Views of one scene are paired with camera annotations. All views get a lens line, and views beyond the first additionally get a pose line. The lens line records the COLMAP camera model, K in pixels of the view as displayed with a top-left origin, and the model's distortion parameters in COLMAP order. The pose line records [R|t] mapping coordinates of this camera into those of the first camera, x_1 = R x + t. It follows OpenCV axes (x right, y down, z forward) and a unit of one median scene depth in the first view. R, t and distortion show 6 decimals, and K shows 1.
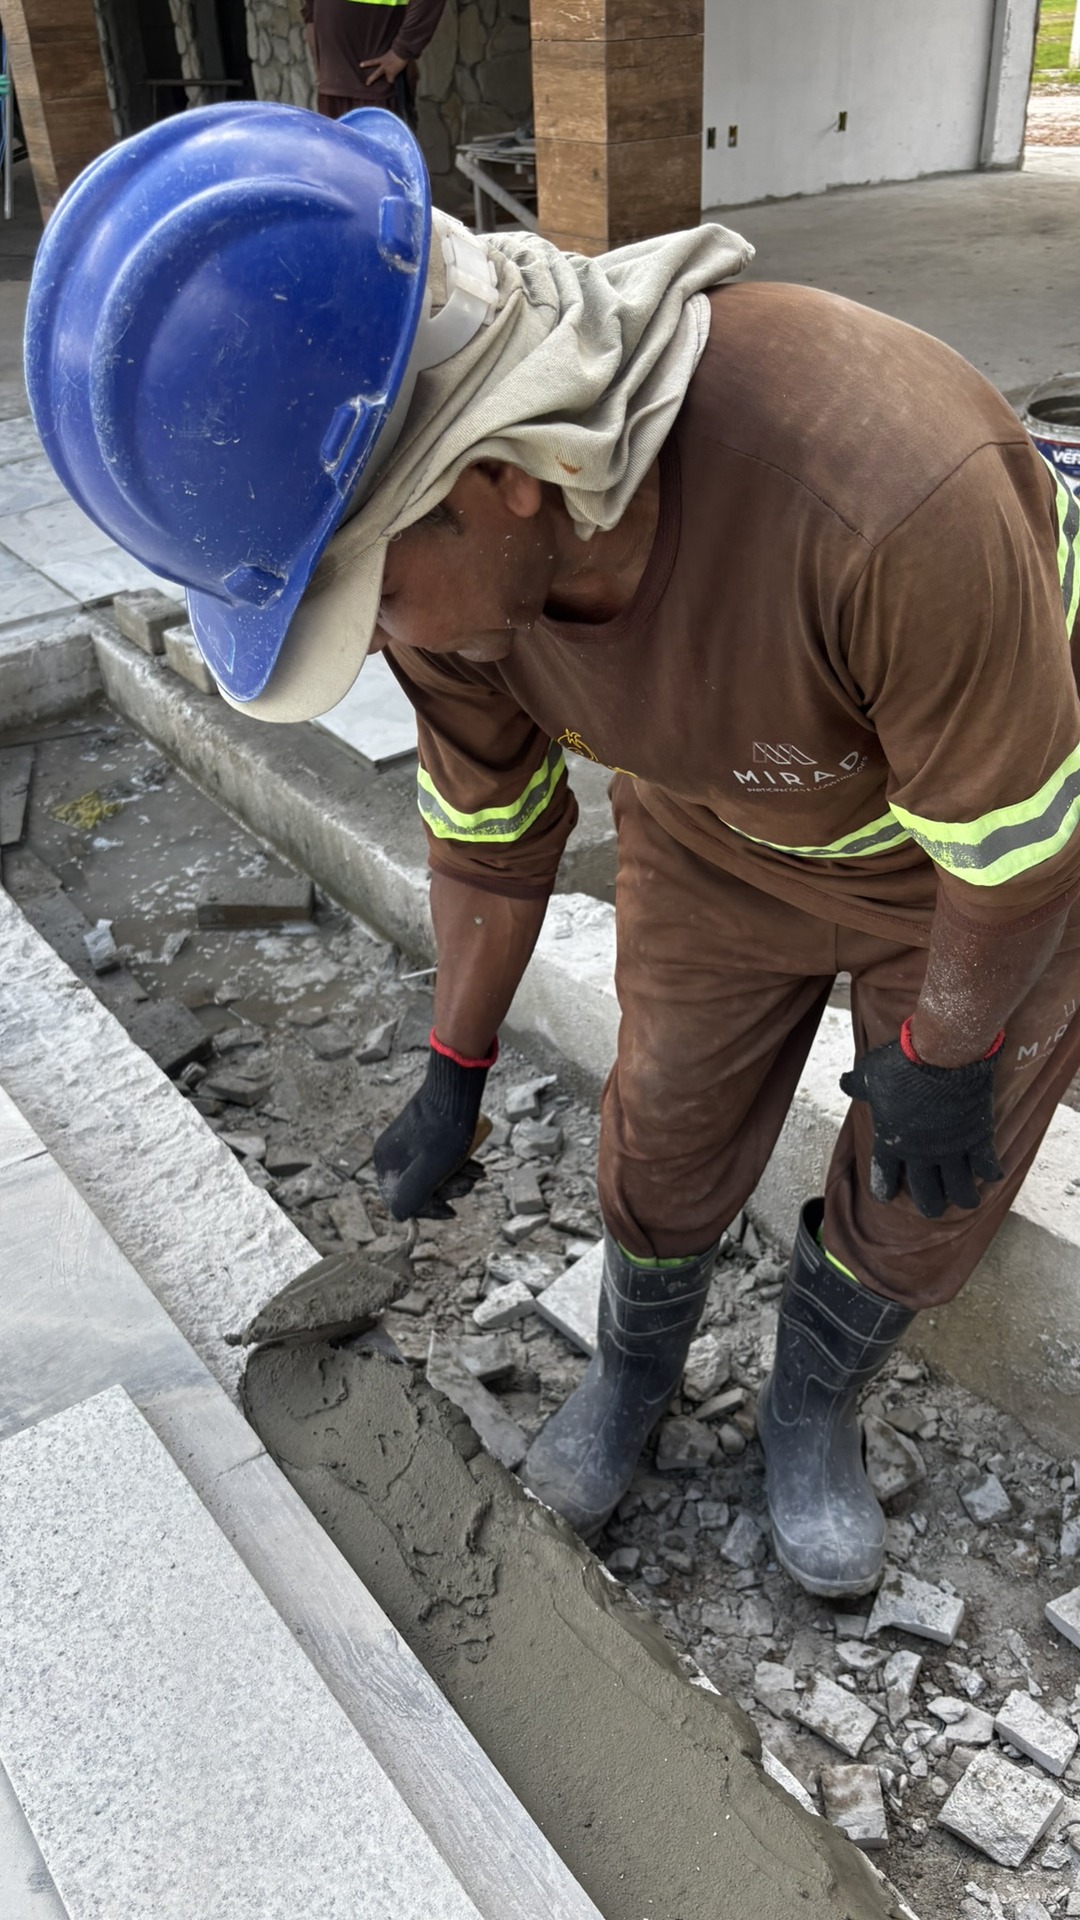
lens RADIAL K [[1463.9, 0, 551.5], [0, 1463.9, 961.3], [0, 0, 1]] dist [0.041289, -0.045751]
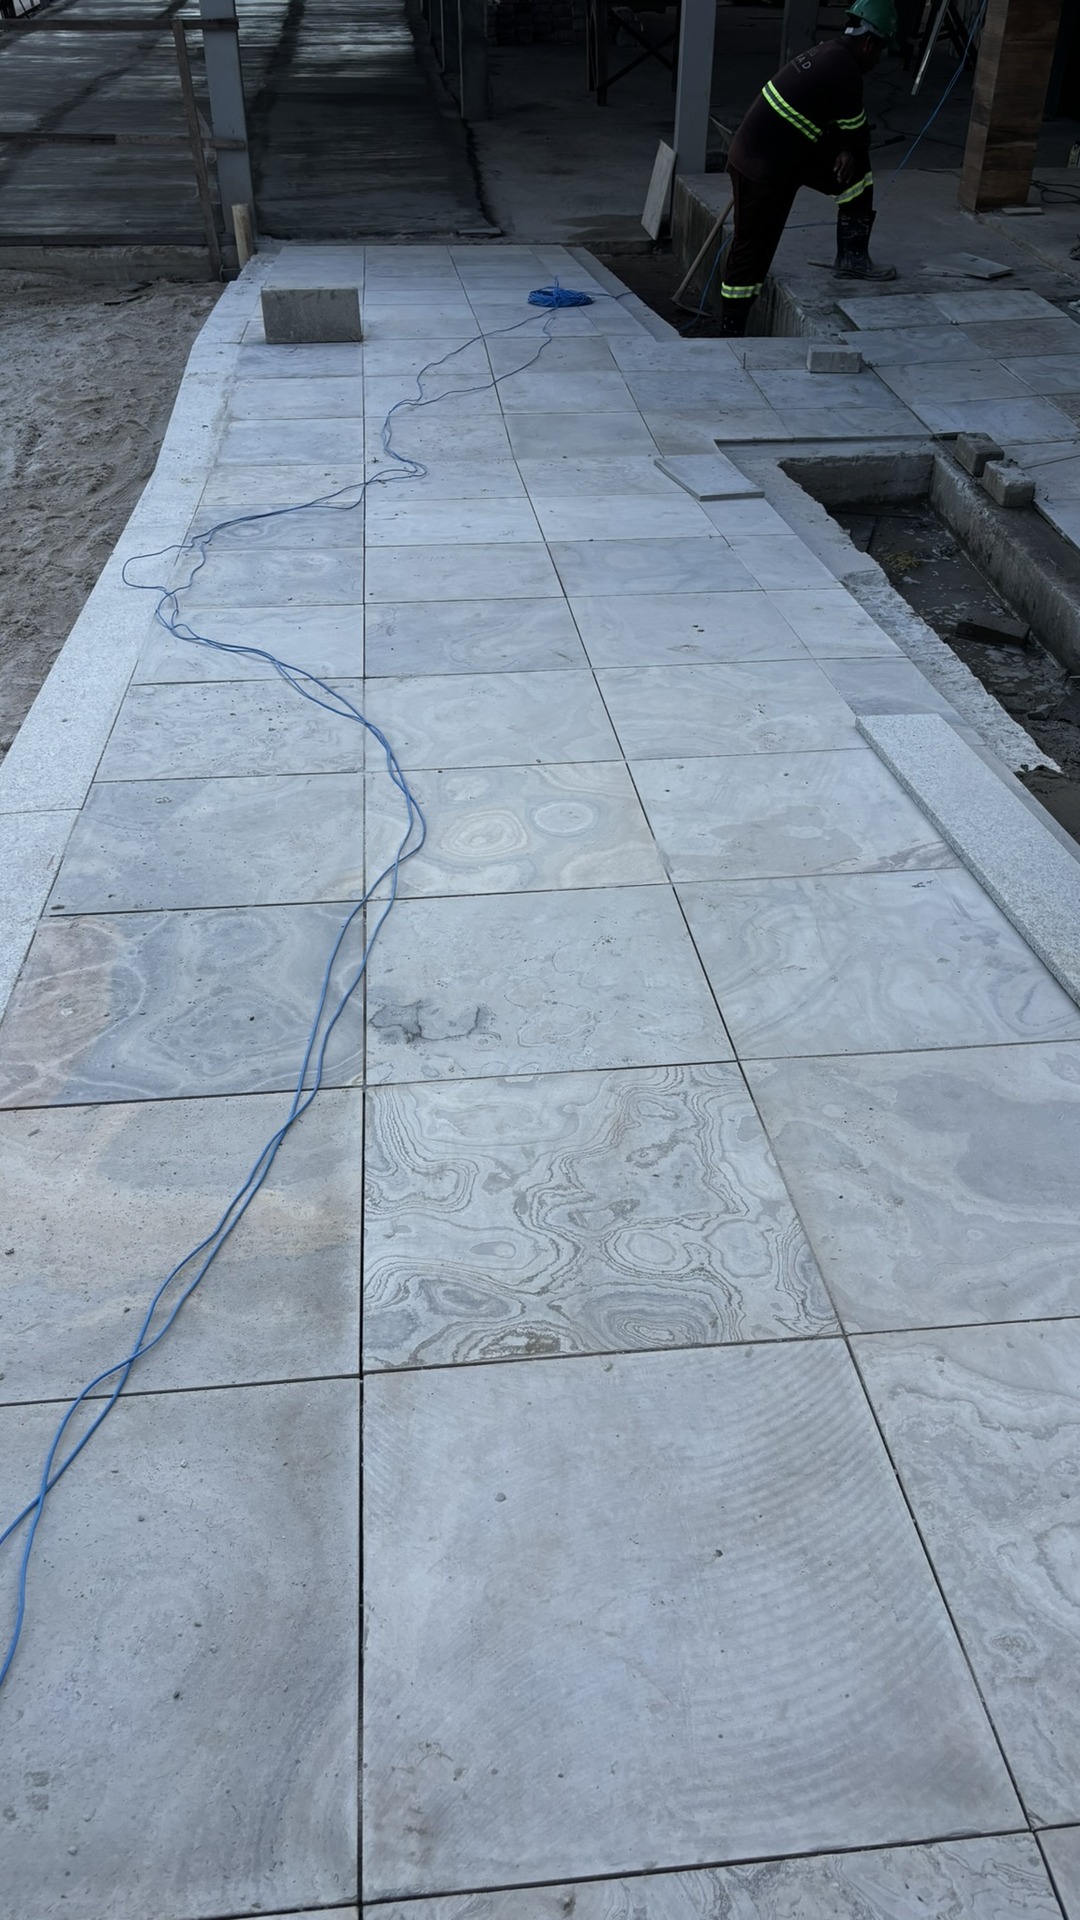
lens RADIAL K [[1463.9, 0, 556.3], [0, 1463.9, 965.6], [0, 0, 1]] dist [0.041289, -0.045751]
pose [[0.871777, 0.341278, -0.351474, 0.098506], [-0.311804, 0.939888, 0.139241, 0.279123], [0.377866, -0.011796, 0.925785, -0.865083]]
